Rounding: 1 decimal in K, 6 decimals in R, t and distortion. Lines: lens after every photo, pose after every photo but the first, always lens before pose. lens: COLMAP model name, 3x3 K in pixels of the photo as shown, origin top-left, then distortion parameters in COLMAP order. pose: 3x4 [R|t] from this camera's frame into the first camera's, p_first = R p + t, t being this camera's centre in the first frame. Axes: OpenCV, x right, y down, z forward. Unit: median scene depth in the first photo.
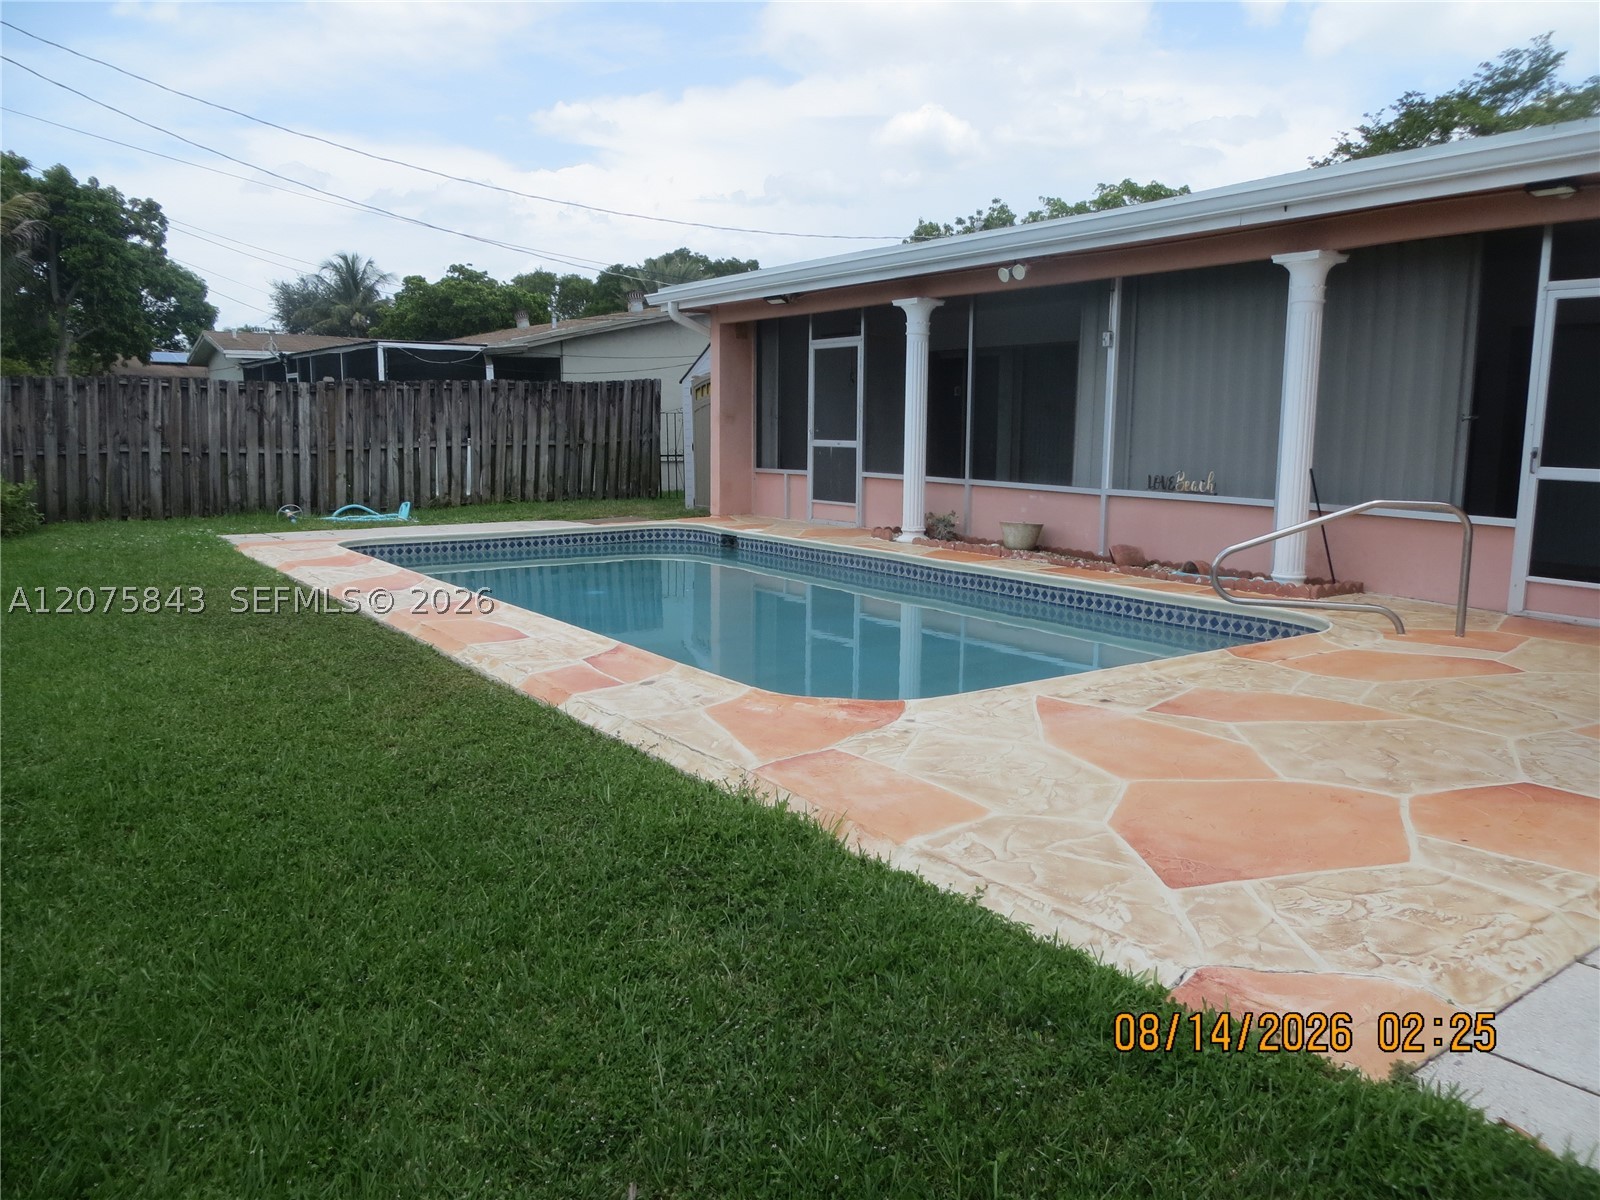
lens RADIAL K [[1197.0, 0, 815.8], [0, 1197.0, 608.4], [0, 0, 1]] dist [-0.026848, 0.009225]
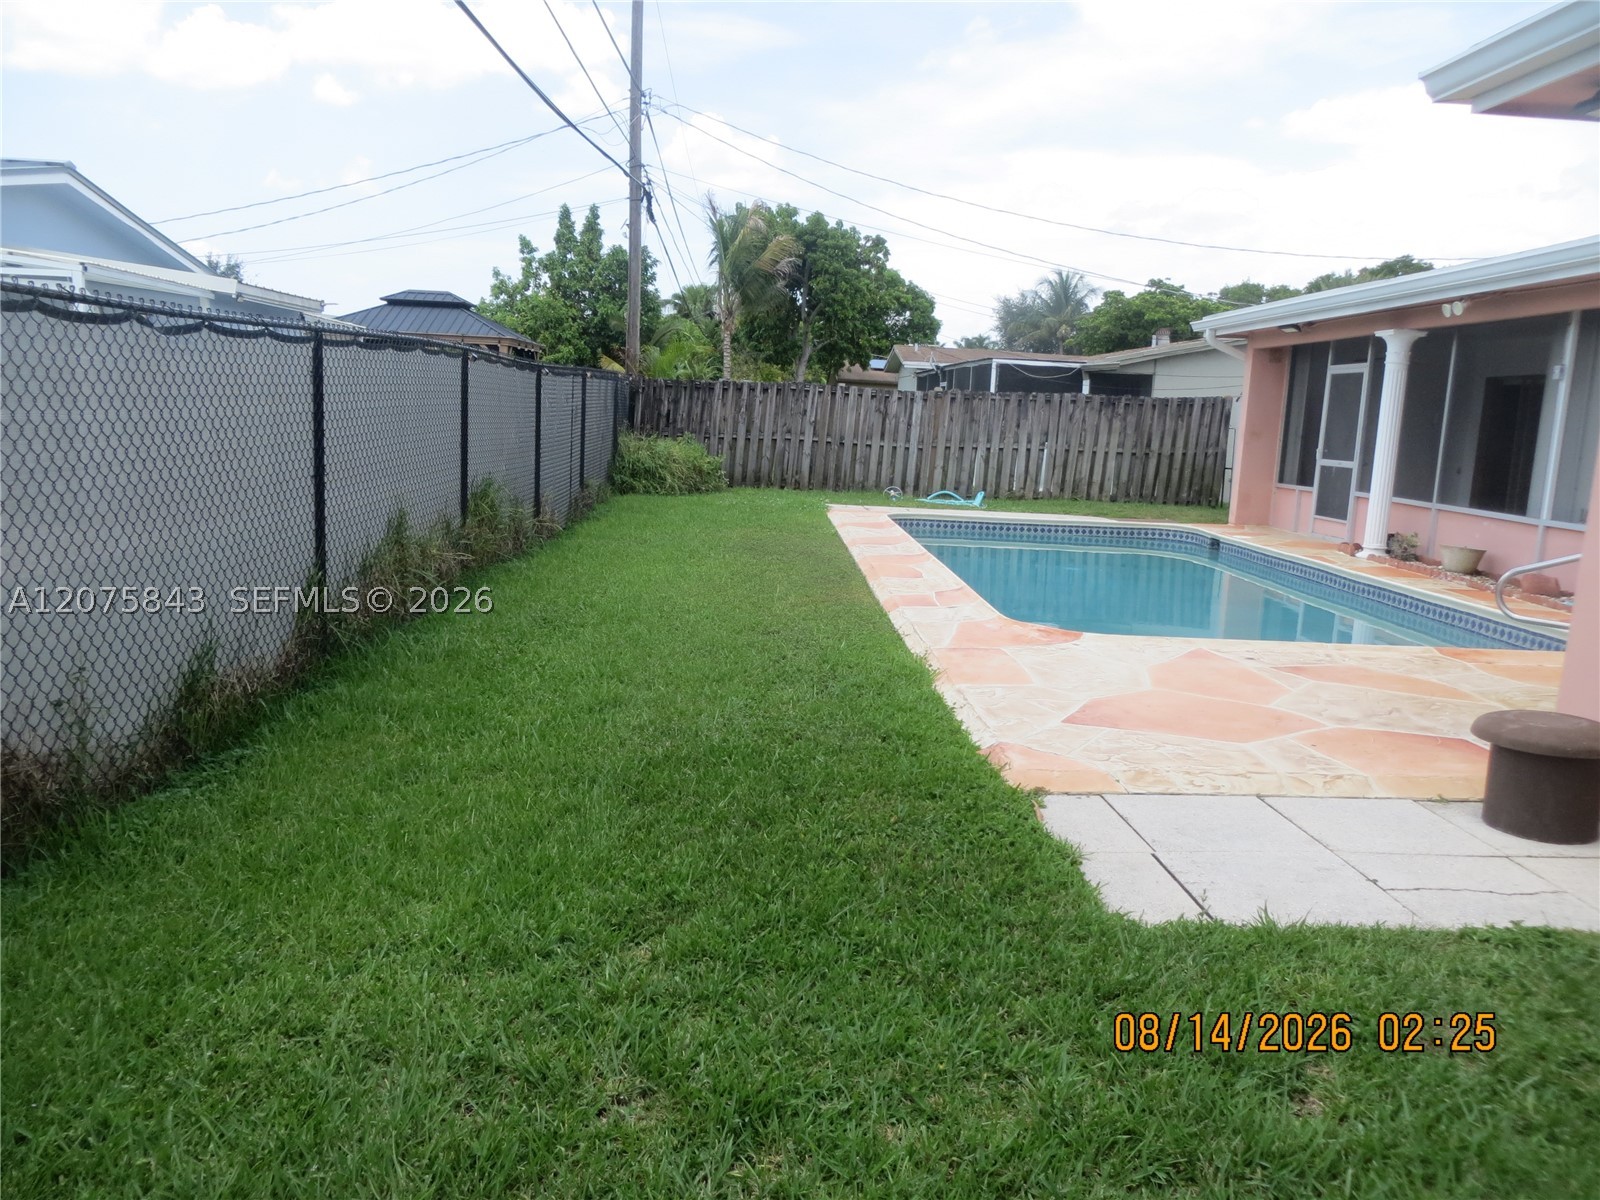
lens RADIAL K [[1197.0, 0, 783.7], [0, 1197.0, 600.1], [0, 0, 1]] dist [-0.026848, 0.009225]
pose [[0.823681, 0.120624, -0.554075, 0.173566], [-0.128285, 0.991419, 0.025129, 0.015162], [0.552352, 0.050381, 0.832087, -0.115500]]
